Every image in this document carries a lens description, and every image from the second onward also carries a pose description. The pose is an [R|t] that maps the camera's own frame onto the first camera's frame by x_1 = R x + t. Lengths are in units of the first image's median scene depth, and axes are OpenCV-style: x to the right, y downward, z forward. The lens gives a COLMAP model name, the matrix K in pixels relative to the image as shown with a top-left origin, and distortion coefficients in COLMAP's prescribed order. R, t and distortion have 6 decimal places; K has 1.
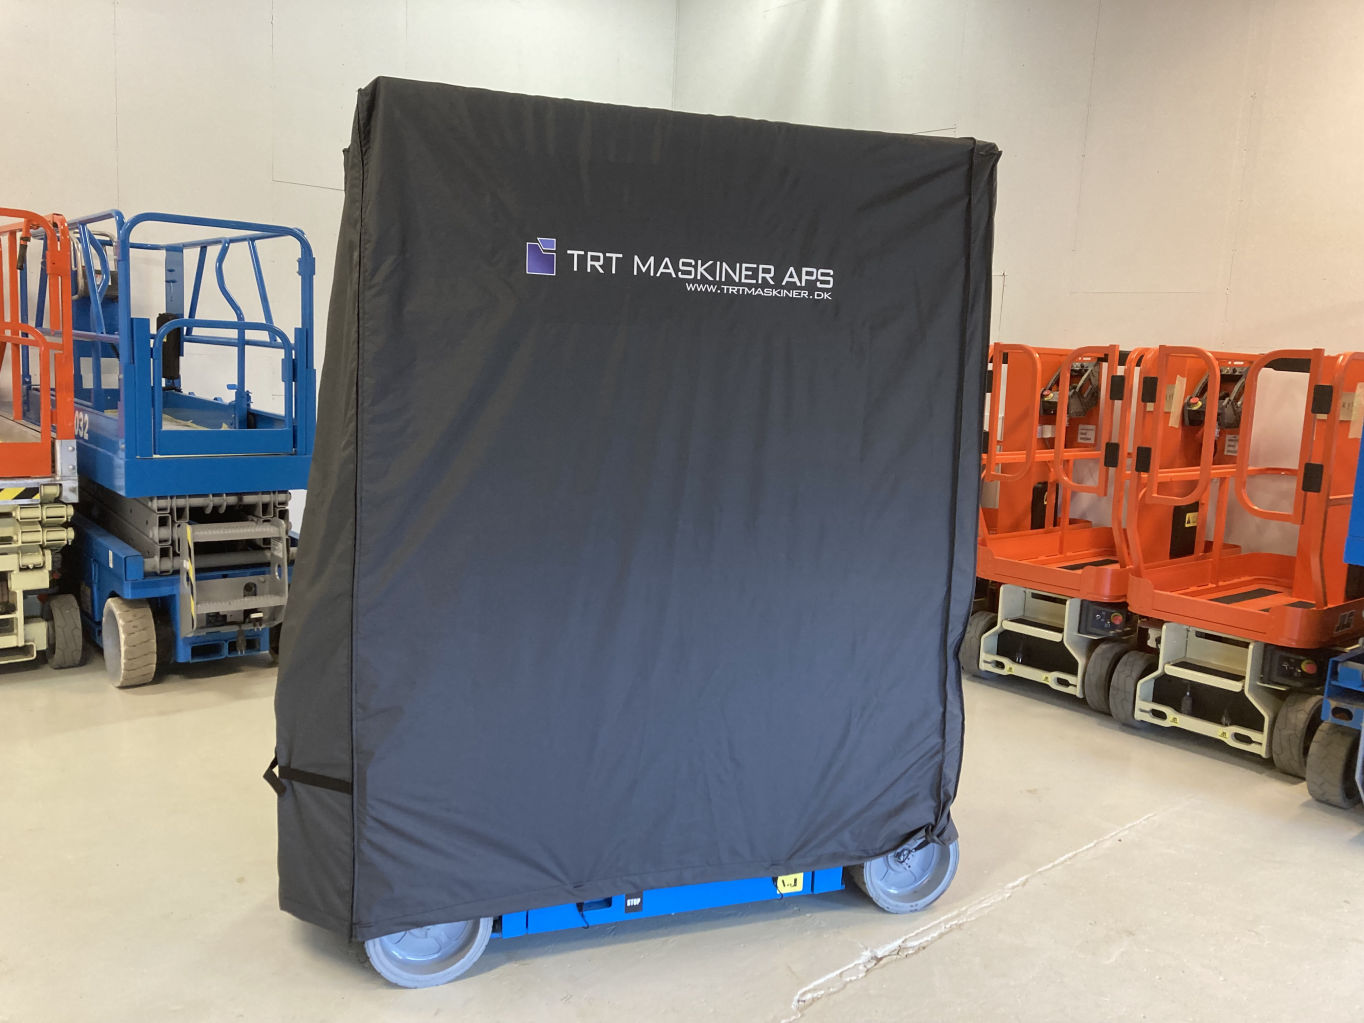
lens RADIAL K [[1114.7, 0, 657.6], [0, 1114.7, 513.8], [0, 0, 1]] dist [0.022562, -0.000321]
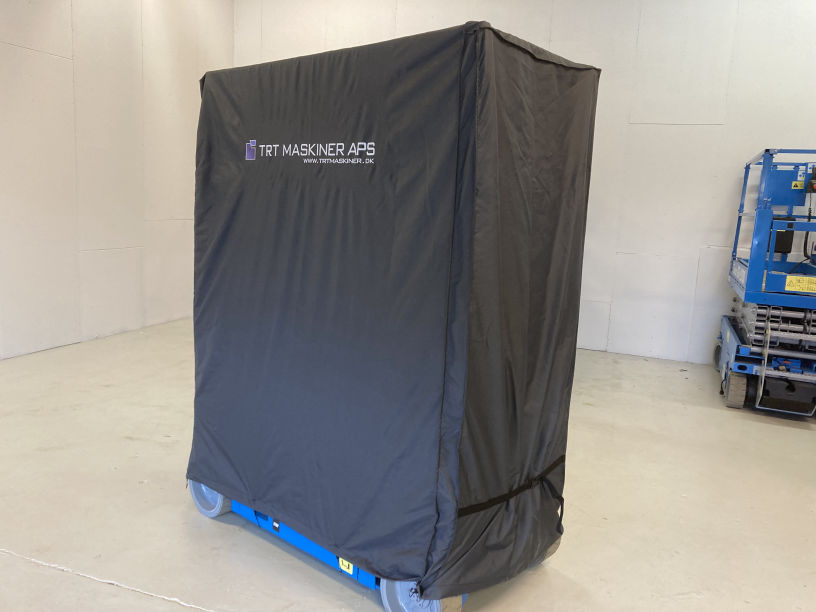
lens RADIAL K [[670.2, 0, 408.0], [0, 670.2, 306.0], [0, 0, 1]] dist [0.003819, 0.006123]
pose [[0.492828, 0.115859, -0.862379, 0.931660], [-0.154153, 0.987044, 0.044513, -0.058187], [0.856363, 0.111001, 0.504303, 0.630725]]
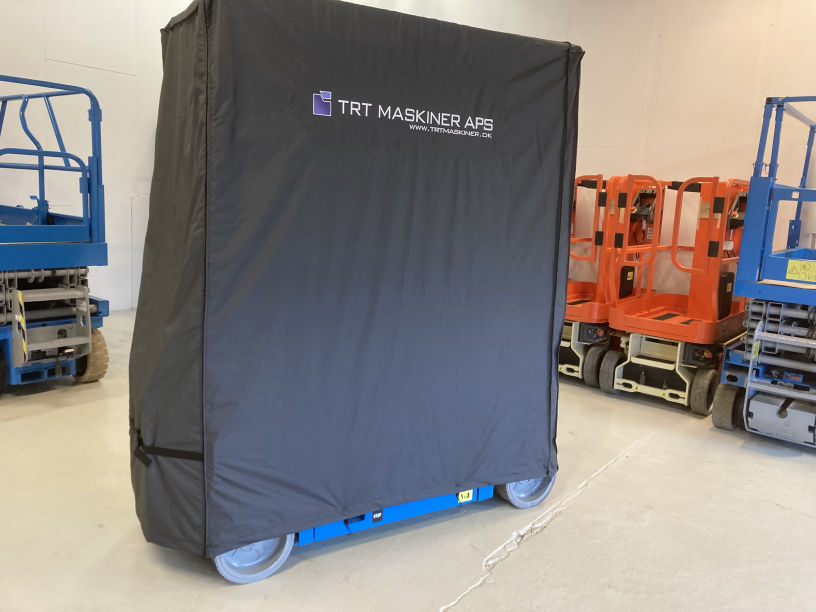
lens RADIAL K [[670.2, 0, 408.0], [0, 670.2, 306.0], [0, 0, 1]] dist [0.003819, 0.006123]
pose [[0.979185, -0.027018, 0.201165, -0.166035], [0.020055, 0.999130, 0.036570, 0.013863], [-0.201978, -0.031774, 0.978874, 0.064258]]
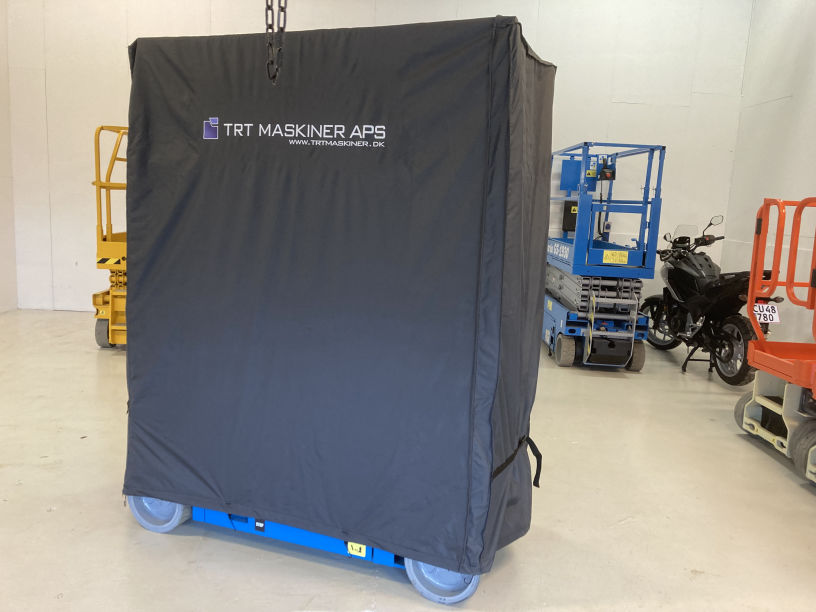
lens RADIAL K [[670.2, 0, 408.0], [0, 670.2, 306.0], [0, 0, 1]] dist [0.003819, 0.006123]
pose [[0.773840, 0.094333, -0.626316, 0.734907], [-0.107848, 0.994031, 0.016466, -0.007375], [0.624131, 0.054805, 0.779395, 0.365017]]
